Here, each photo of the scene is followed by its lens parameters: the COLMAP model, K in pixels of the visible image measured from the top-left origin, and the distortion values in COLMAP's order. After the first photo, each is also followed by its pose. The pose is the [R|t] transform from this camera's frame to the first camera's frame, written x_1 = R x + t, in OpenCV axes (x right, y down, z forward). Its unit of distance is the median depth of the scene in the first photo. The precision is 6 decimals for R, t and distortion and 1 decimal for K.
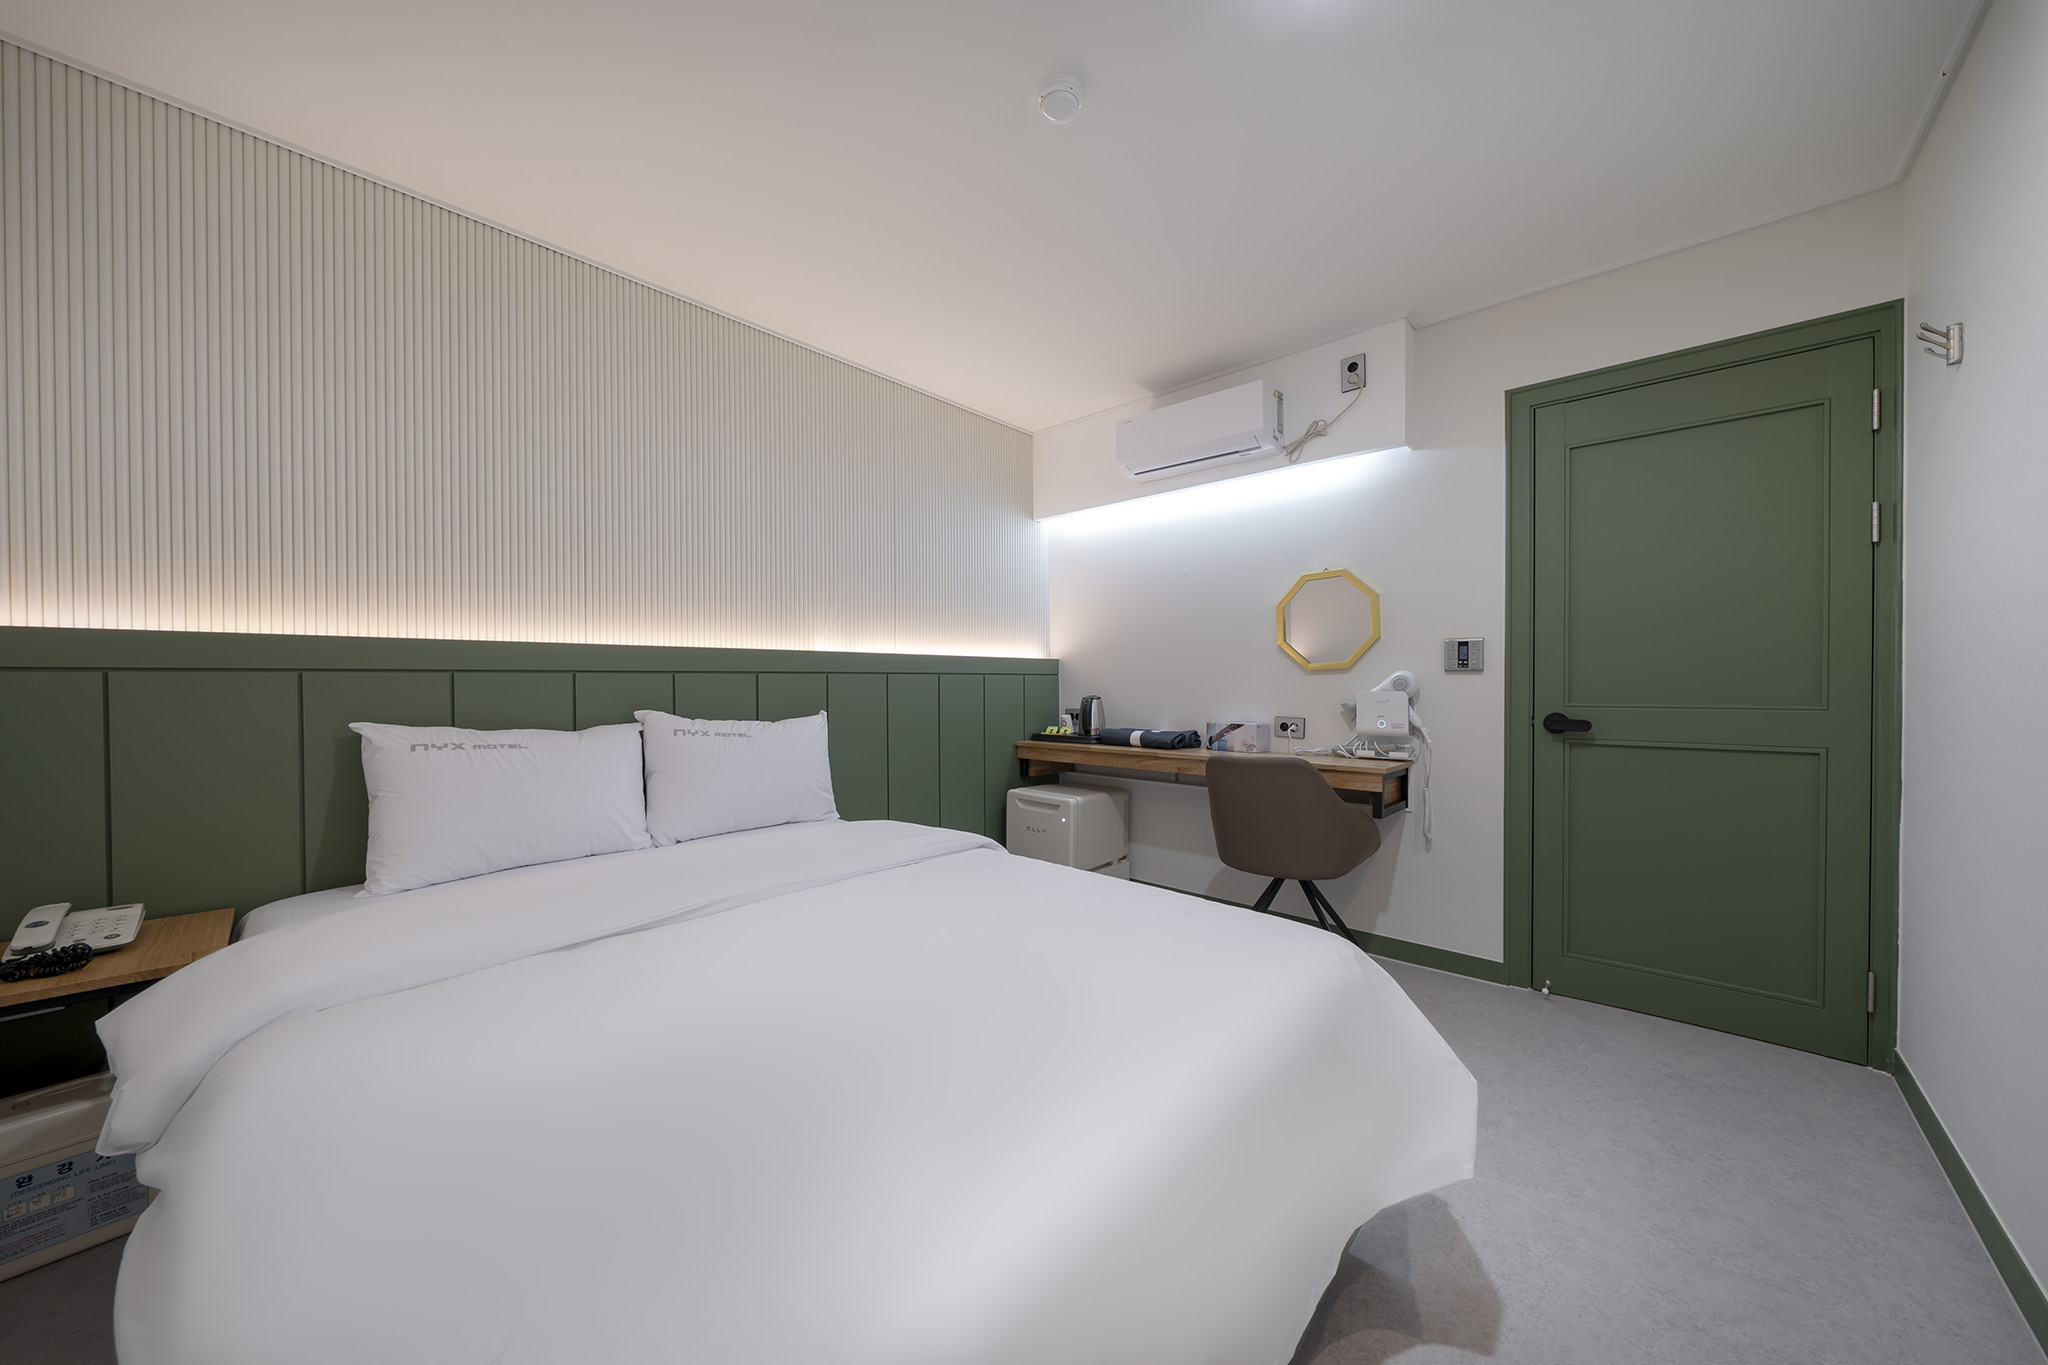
lens RADIAL K [[708.7, 0, 1015.0], [0, 708.7, 684.7], [0, 0, 1]] dist [-0.000689, -0.000069]
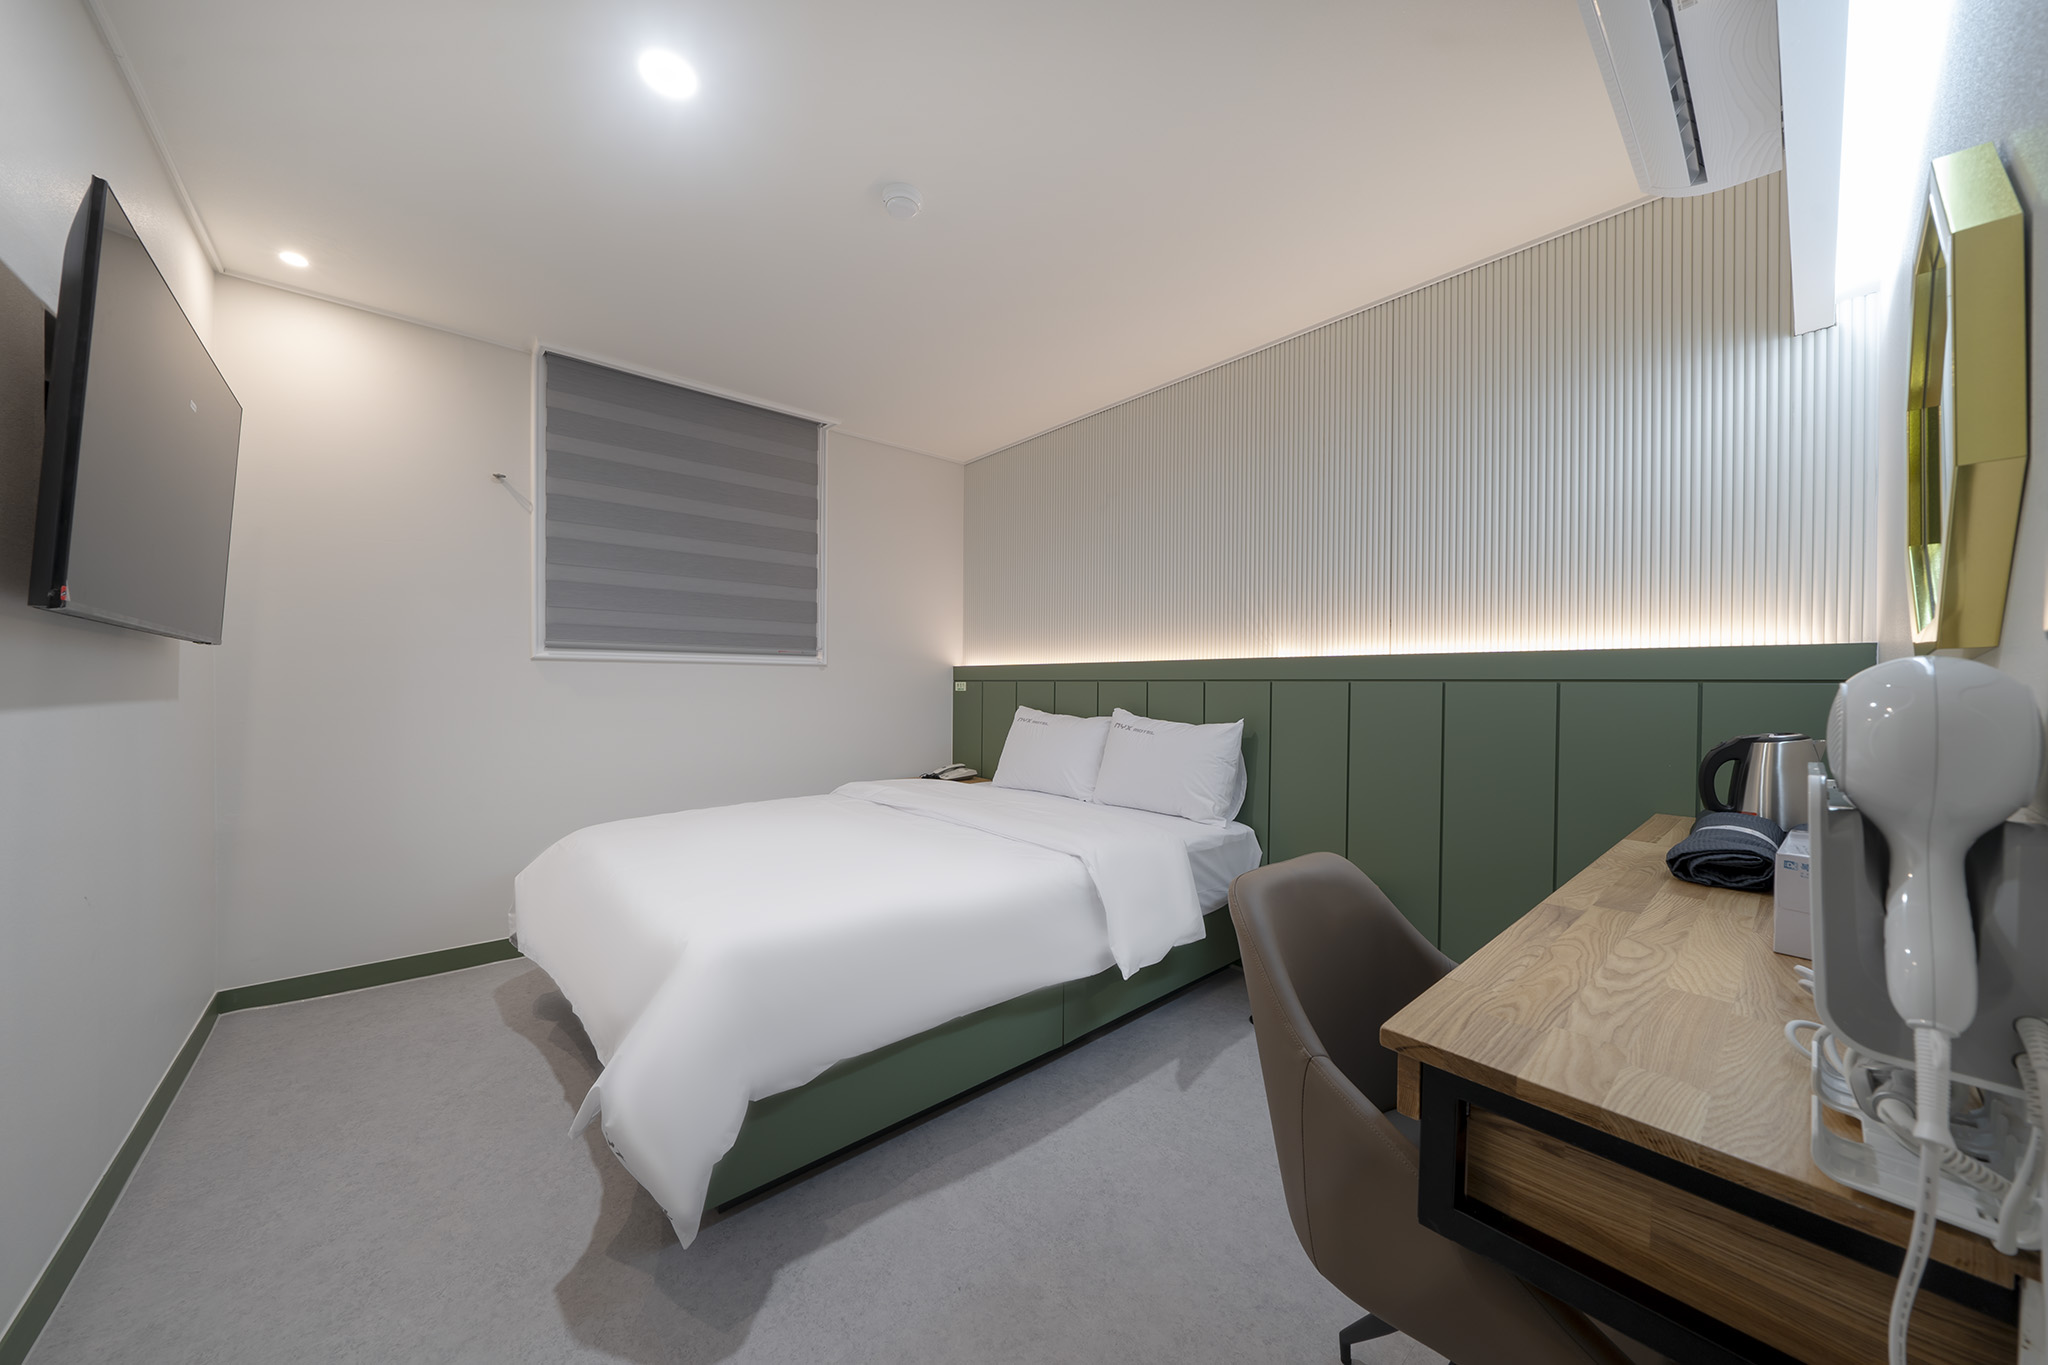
lens RADIAL K [[708.7, 0, 1015.0], [0, 708.7, 684.7], [0, 0, 1]] dist [-0.000689, -0.000069]
pose [[-0.101604, 0.002010, -0.994823, 0.812798], [-0.016168, 0.999863, 0.003671, -0.010519], [0.994694, 0.016458, -0.101557, 0.873482]]
